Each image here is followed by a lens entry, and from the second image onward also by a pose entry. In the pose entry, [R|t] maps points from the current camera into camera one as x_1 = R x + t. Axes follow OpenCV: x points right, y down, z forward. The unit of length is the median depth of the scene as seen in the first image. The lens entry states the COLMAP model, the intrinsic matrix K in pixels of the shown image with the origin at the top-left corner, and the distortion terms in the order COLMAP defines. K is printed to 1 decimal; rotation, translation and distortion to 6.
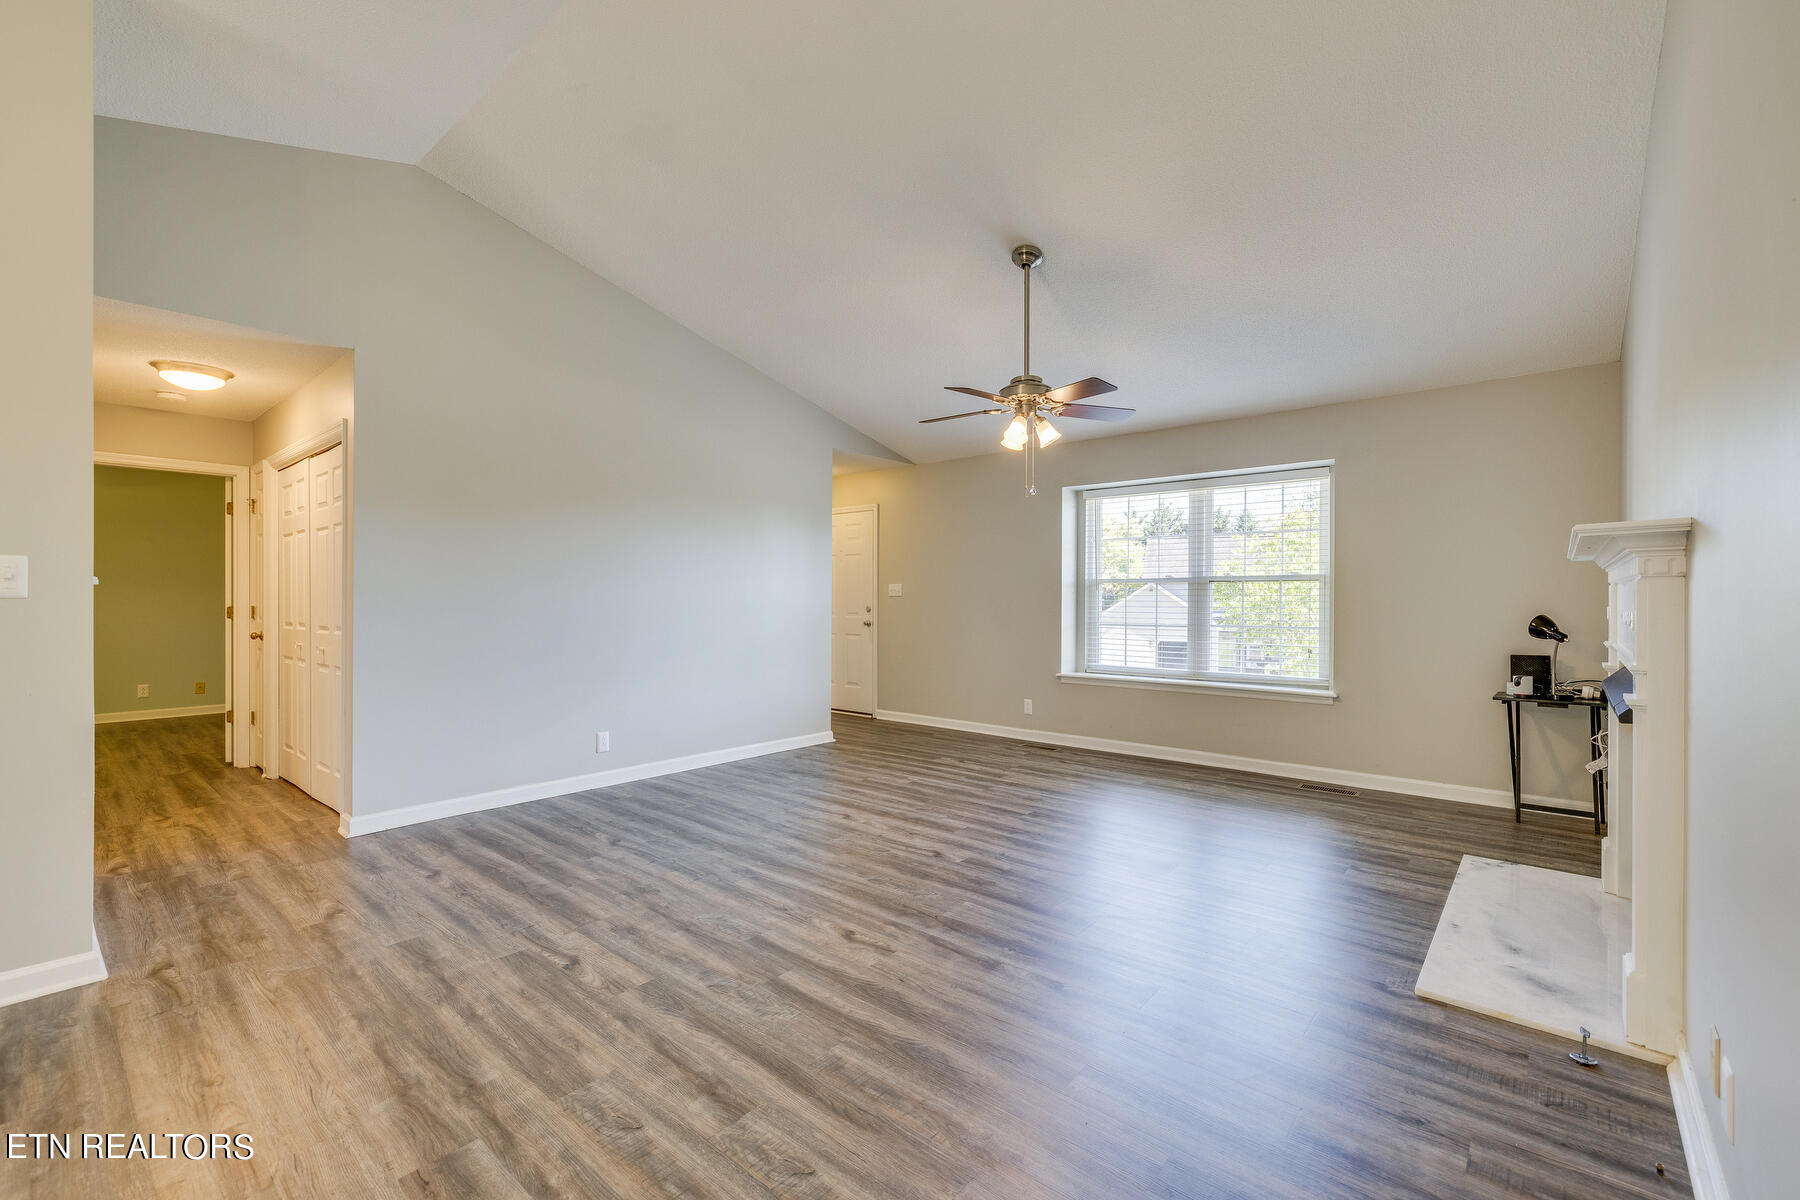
lens RADIAL K [[754.6, 0, 901.2], [0, 754.6, 600.5], [0, 0, 1]] dist [-0.001423, 0.000011]
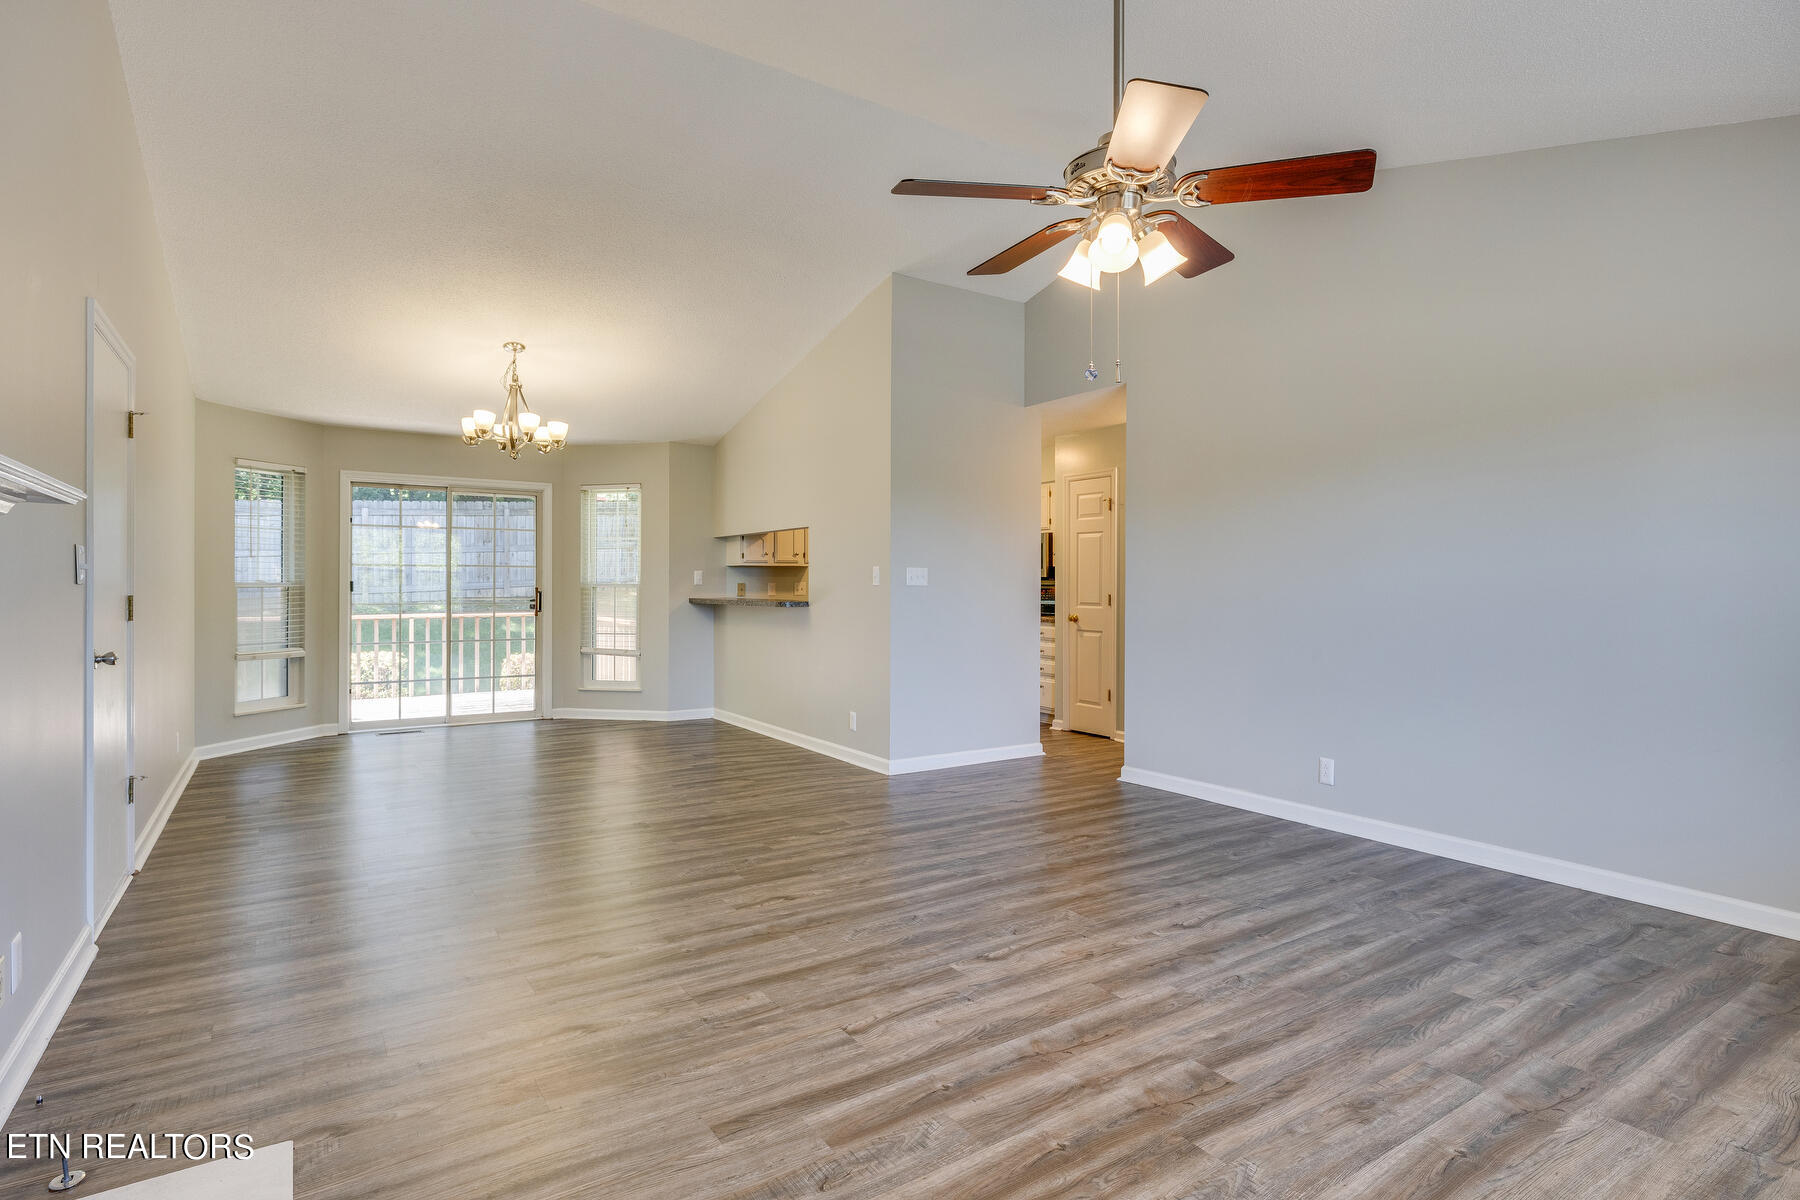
lens RADIAL K [[915.6, 0, 899.3], [0, 915.6, 595.1], [0, 0, 1]] dist [0.001258, 0.000595]
pose [[-0.268207, 0.009831, -0.963311, 0.847339], [-0.003537, 0.999931, 0.011189, -0.003871], [0.963355, 0.006408, -0.268154, 1.112636]]
